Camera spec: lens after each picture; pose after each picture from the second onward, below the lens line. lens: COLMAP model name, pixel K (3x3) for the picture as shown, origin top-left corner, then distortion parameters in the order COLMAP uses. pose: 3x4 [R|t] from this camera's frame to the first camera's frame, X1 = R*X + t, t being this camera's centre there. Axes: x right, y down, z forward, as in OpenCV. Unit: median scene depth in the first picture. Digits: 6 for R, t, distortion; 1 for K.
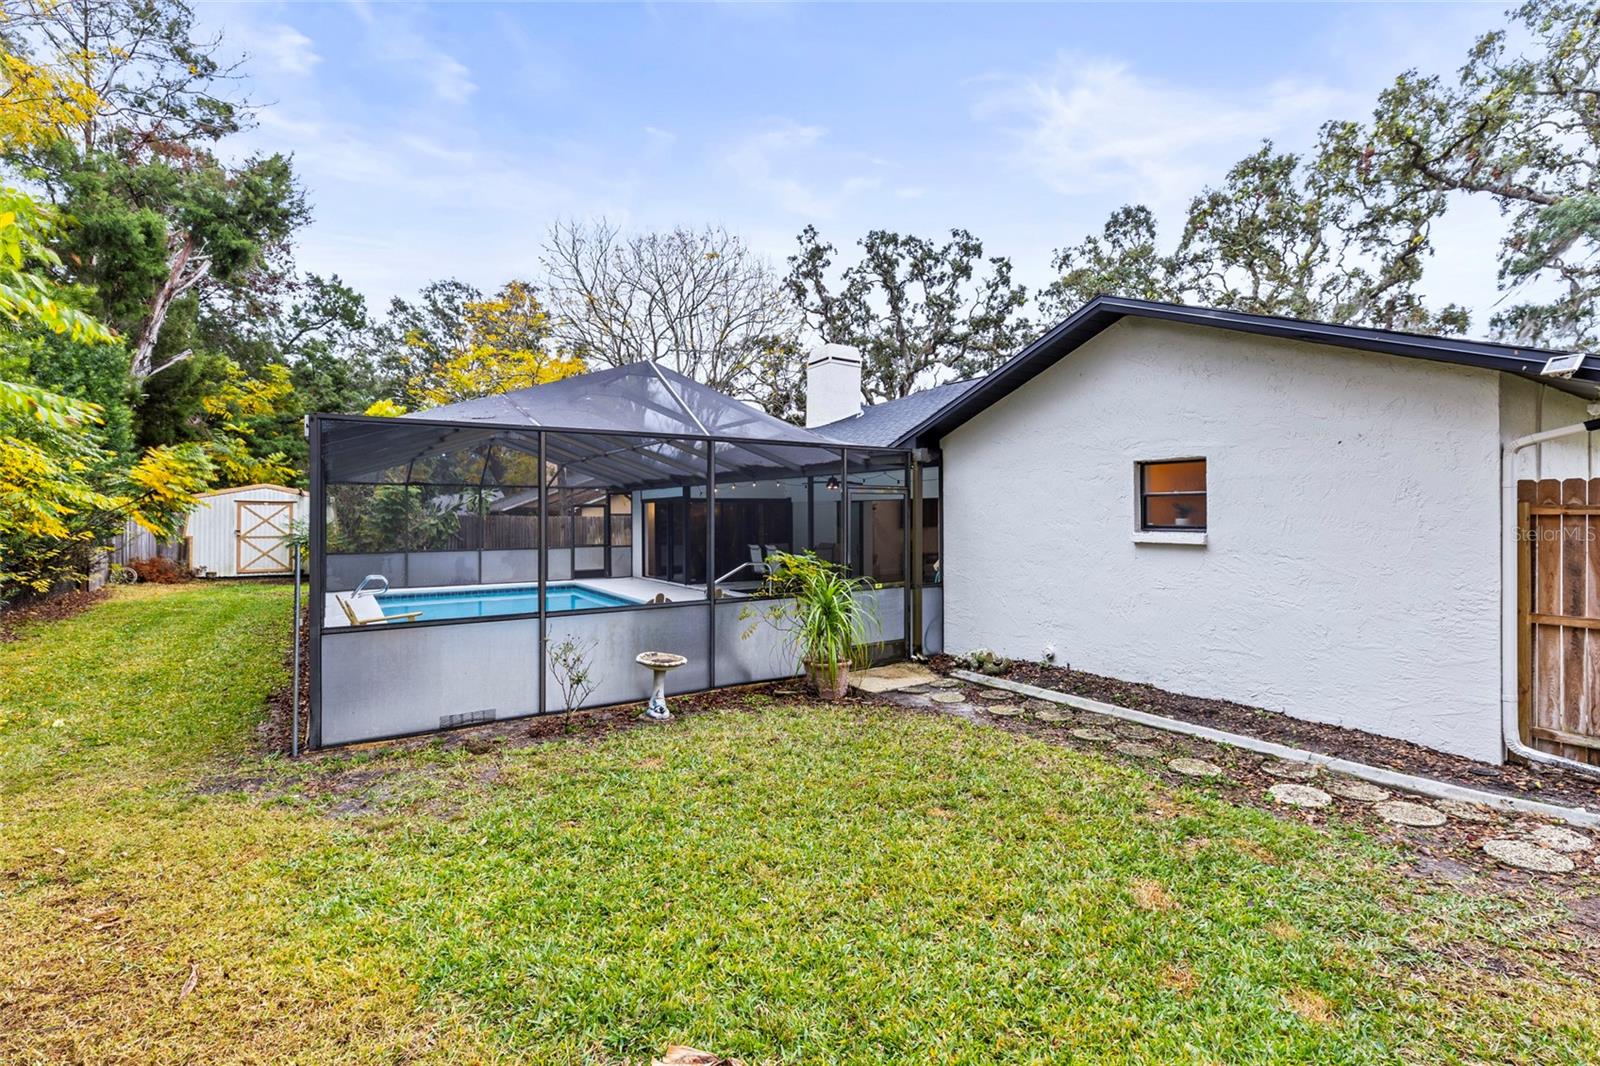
lens RADIAL K [[718.0, 0, 806.1], [0, 718.0, 526.2], [0, 0, 1]] dist [0.006157, 0.000506]
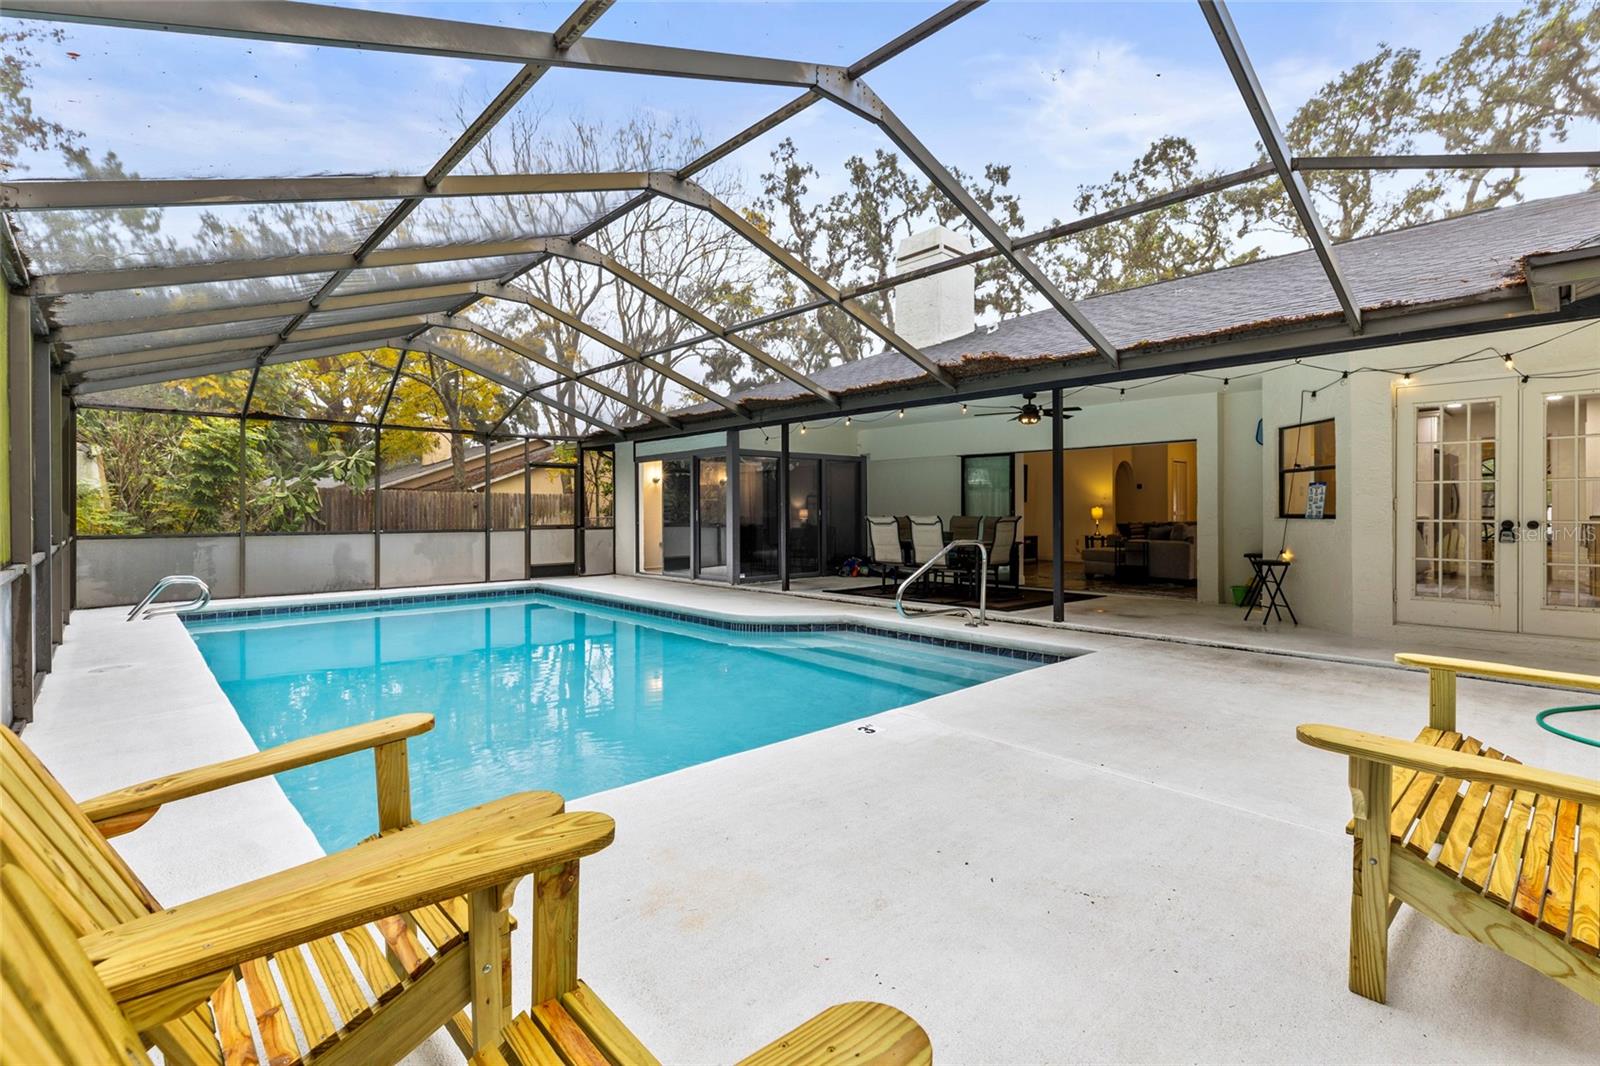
lens RADIAL K [[718.0, 0, 807.7], [0, 718.0, 517.3], [0, 0, 1]] dist [0.006157, 0.000506]
pose [[0.983605, -0.000495, 0.180338, -0.189609], [0.001149, 0.999993, -0.003521, 0.021237], [-0.180335, 0.003670, 0.983598, 0.309585]]
